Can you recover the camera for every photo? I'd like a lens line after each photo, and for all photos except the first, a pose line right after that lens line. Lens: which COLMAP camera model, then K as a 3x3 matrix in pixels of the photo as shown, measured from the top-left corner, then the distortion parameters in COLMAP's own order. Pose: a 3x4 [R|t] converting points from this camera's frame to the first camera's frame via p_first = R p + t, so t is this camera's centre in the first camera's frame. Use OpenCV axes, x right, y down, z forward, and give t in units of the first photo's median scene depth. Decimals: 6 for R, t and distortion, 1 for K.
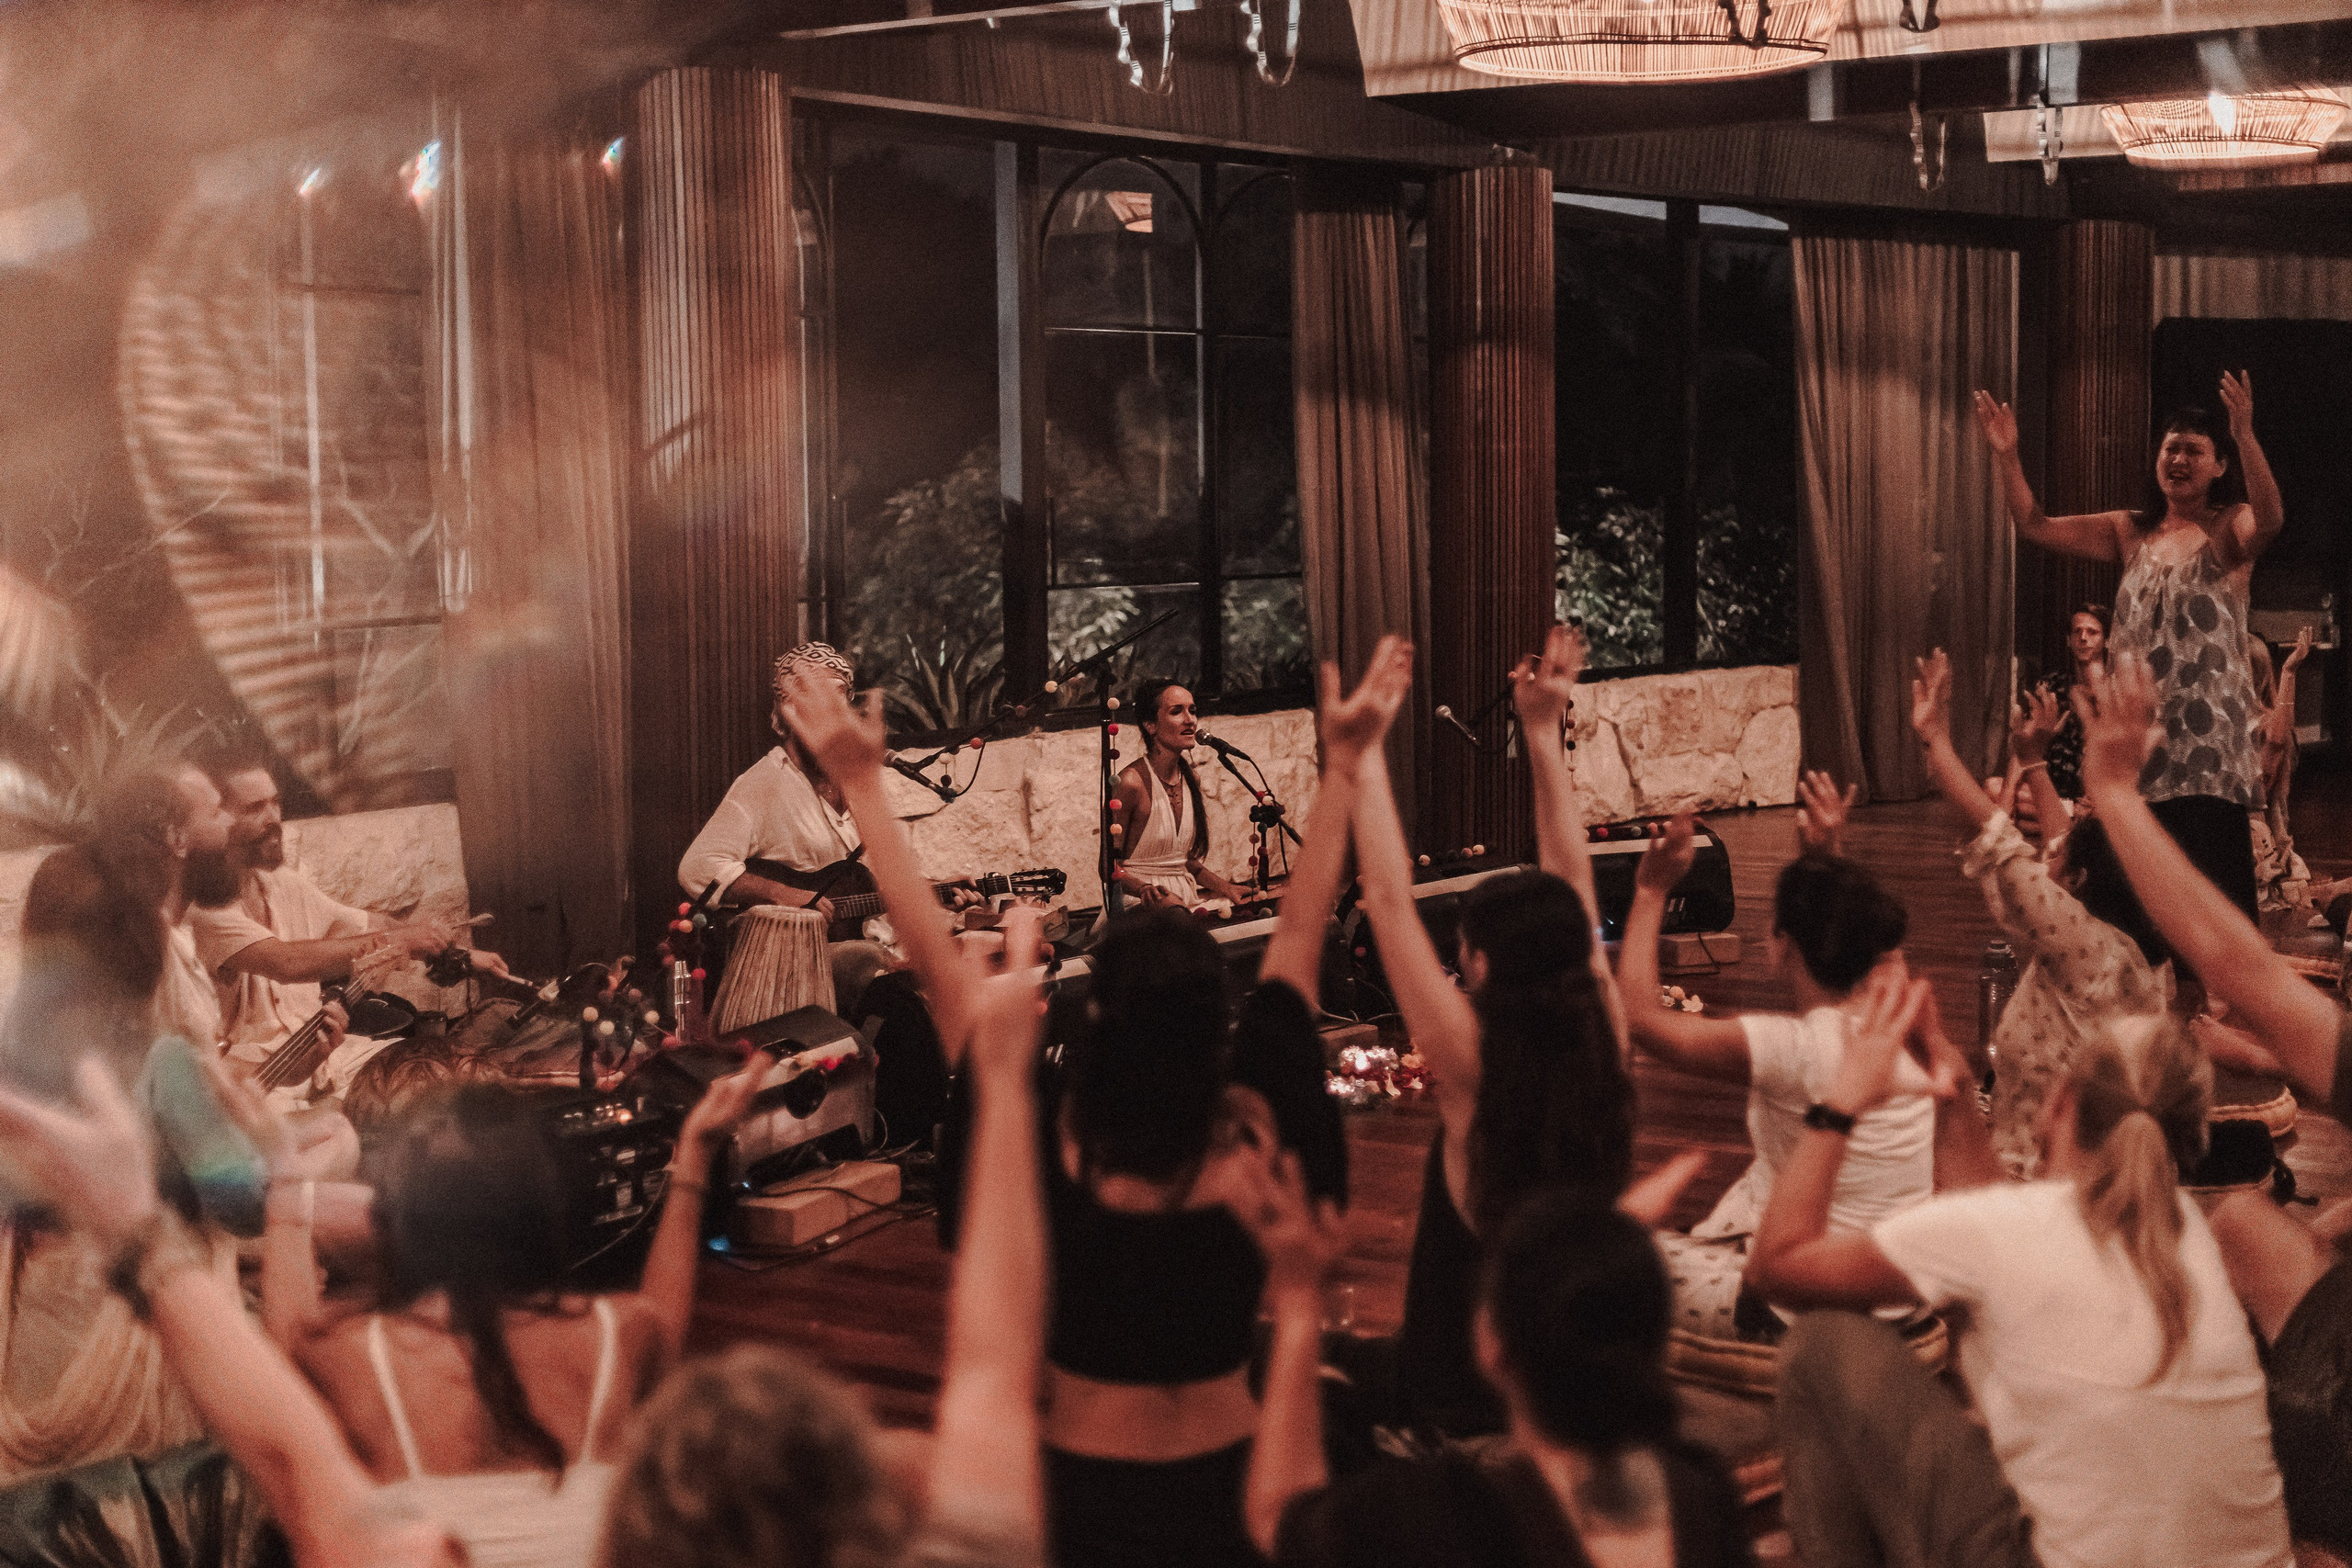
lens RADIAL K [[3253.9, 0, 1141.5], [0, 3253.9, 779.4], [0, 0, 1]] dist [0.005324, 0.000000]
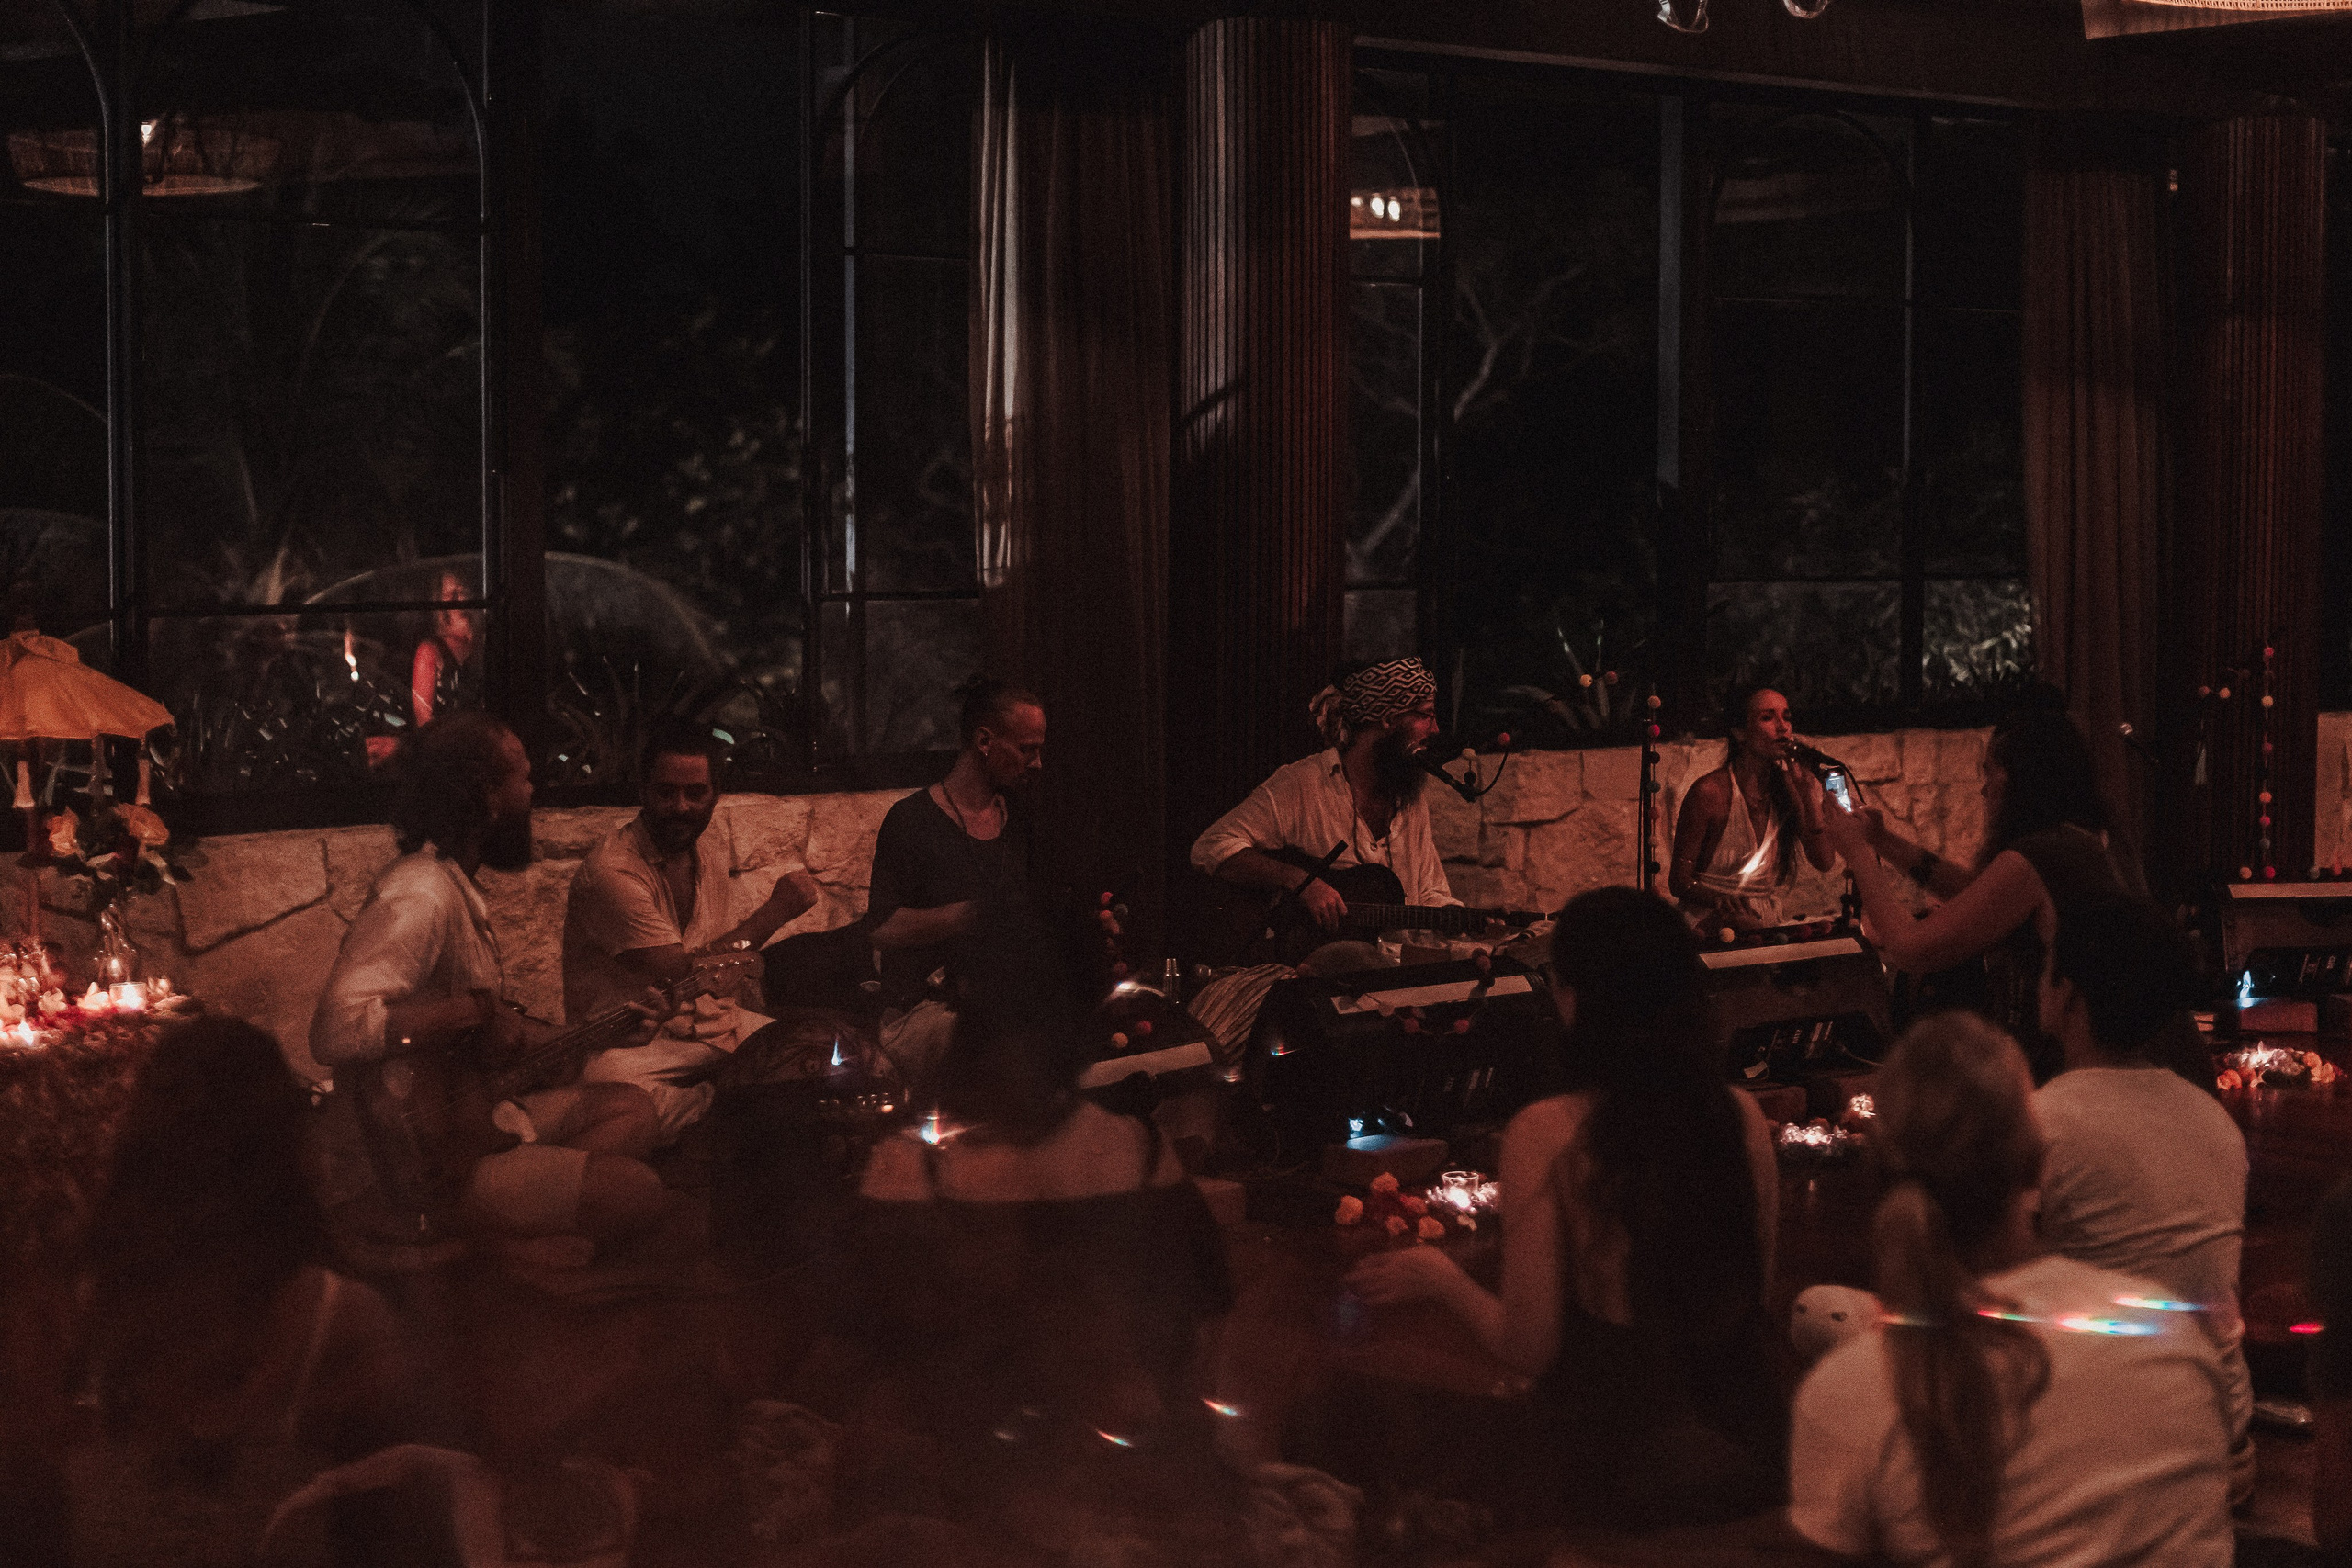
lens RADIAL K [[3393.7, 0, 1192.7], [0, 3393.7, 796.0], [0, 0, 1]] dist [0.003285, 0.000000]
pose [[0.956895, 0.040245, -0.287632, 0.112907], [-0.040368, 0.999170, 0.005507, 0.002271], [0.287615, 0.006342, 0.957725, 0.040891]]
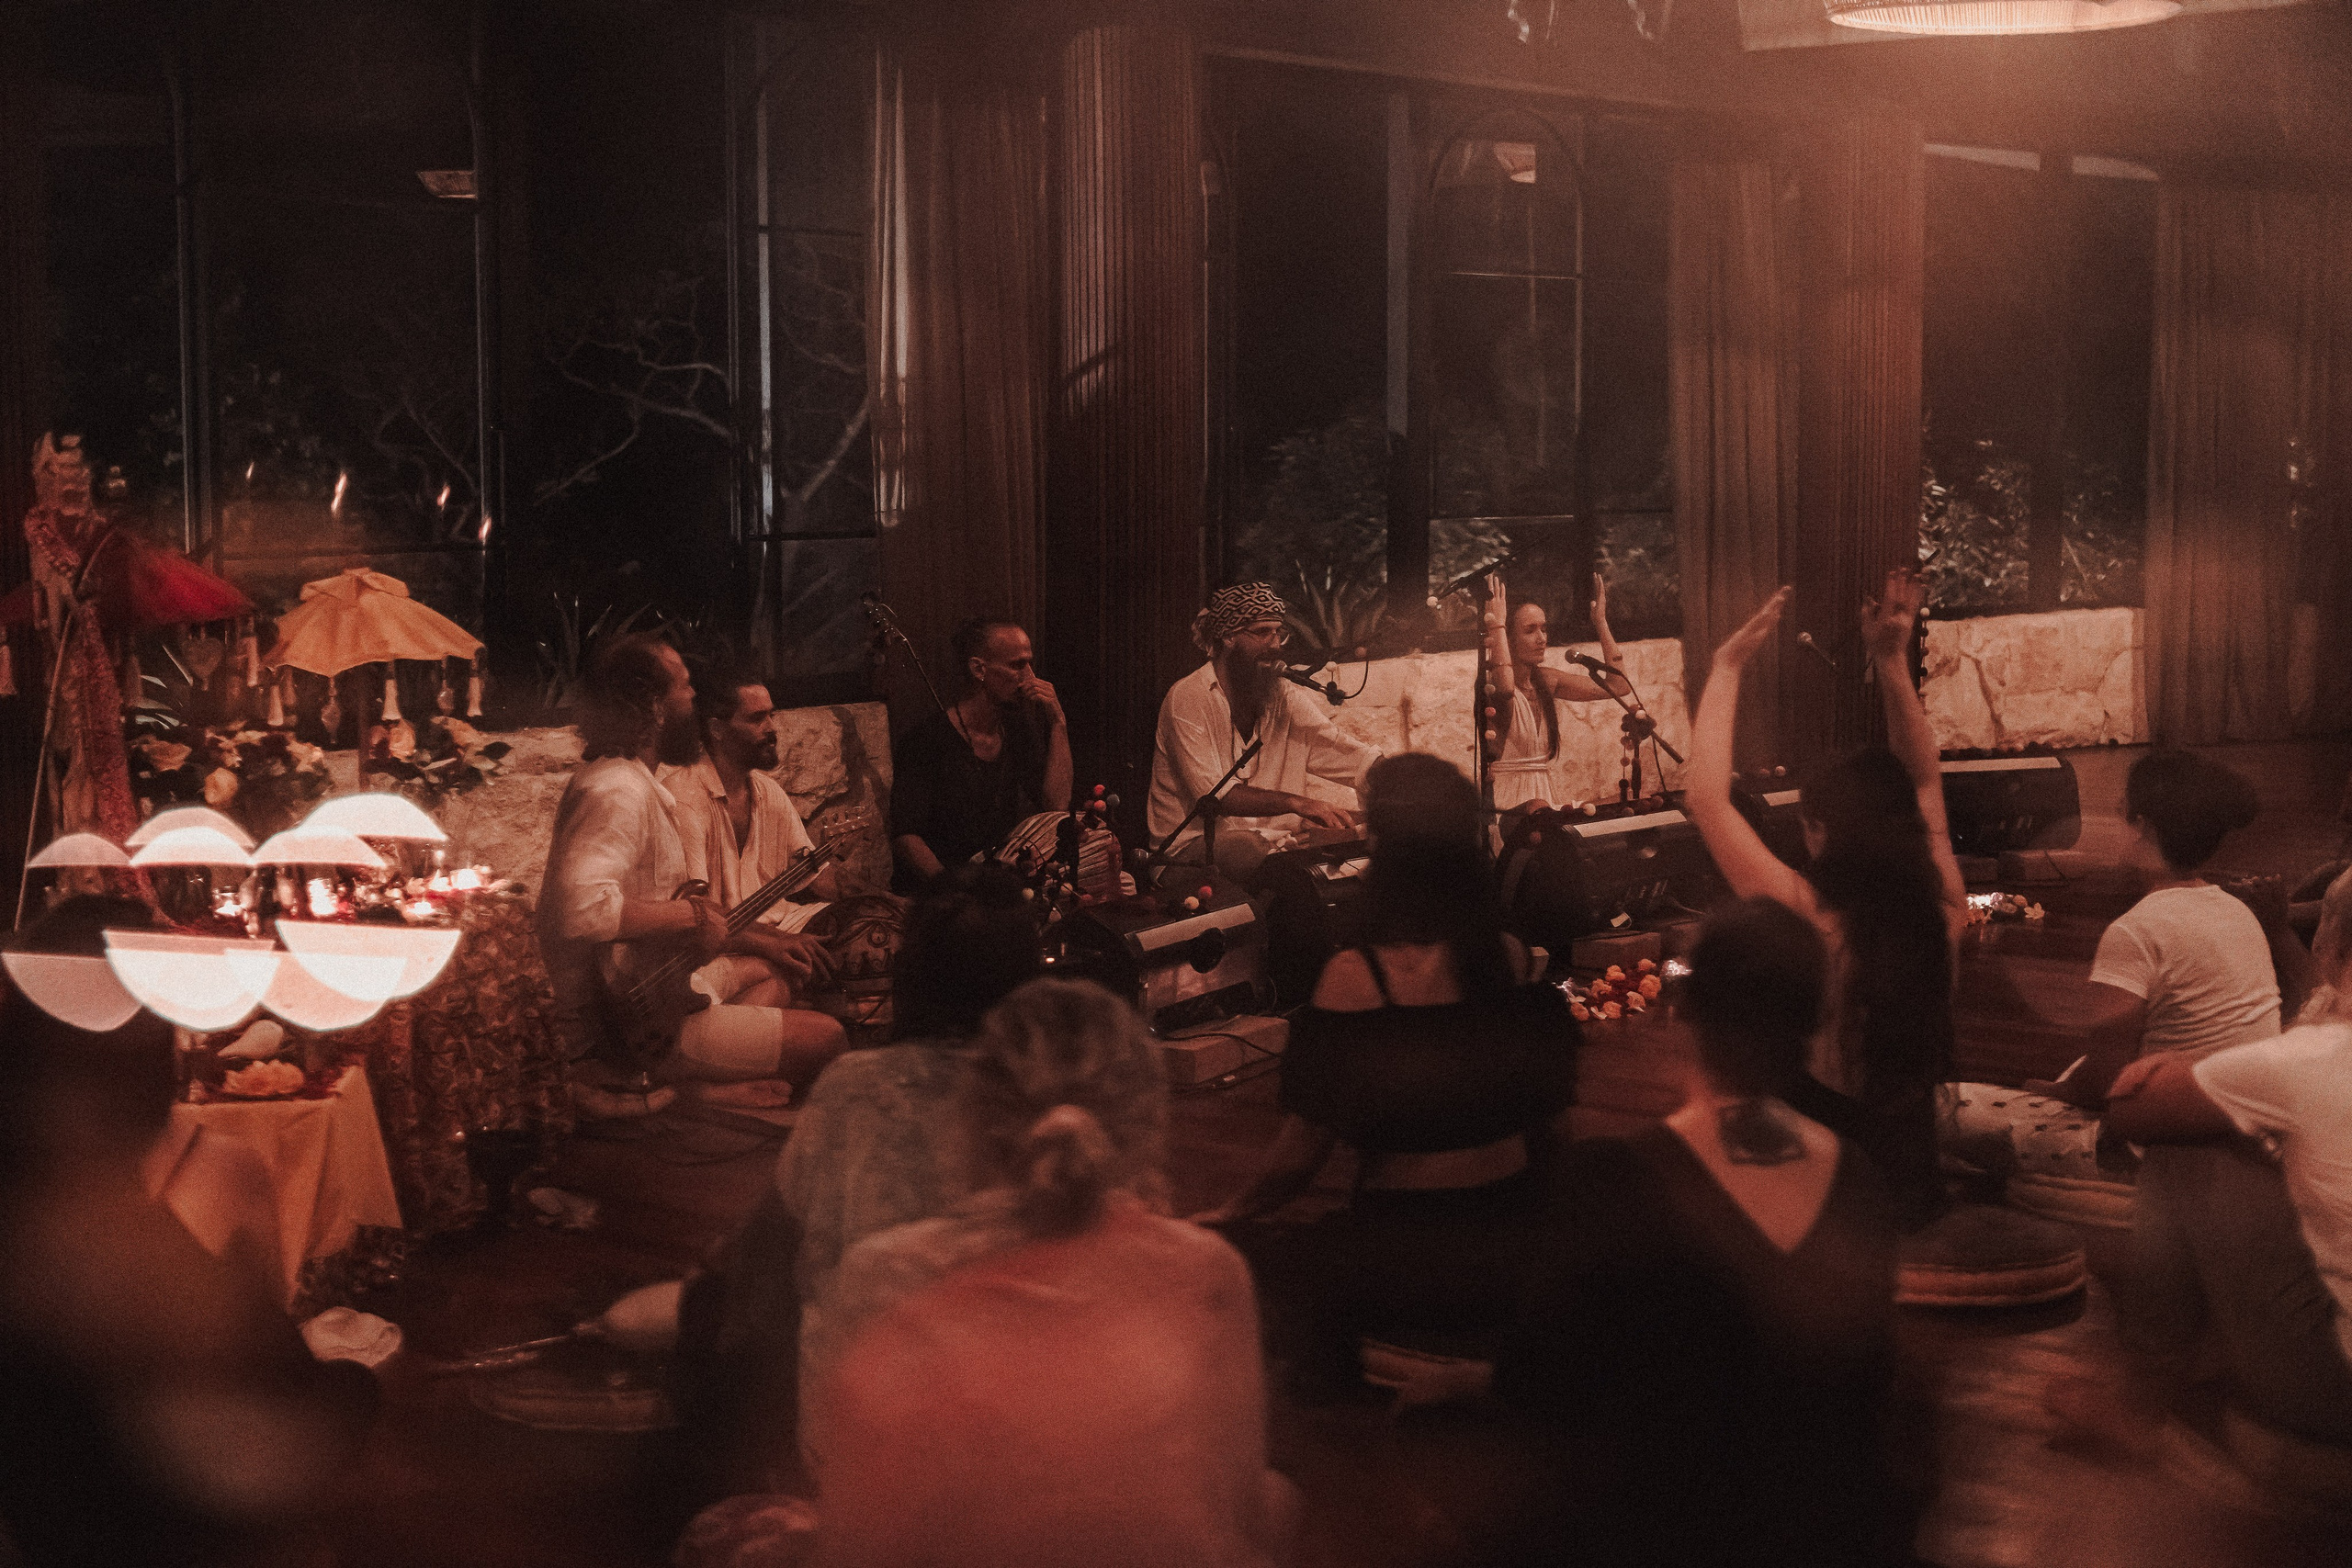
lens RADIAL K [[3253.9, 0, 1181.3], [0, 3253.9, 796.4], [0, 0, 1]] dist [0.005324, 0.000000]
pose [[0.994661, 0.019821, -0.101271, -0.000069], [-0.017956, 0.999653, 0.019297, 0.013312], [0.101618, -0.017376, 0.994672, -0.065759]]
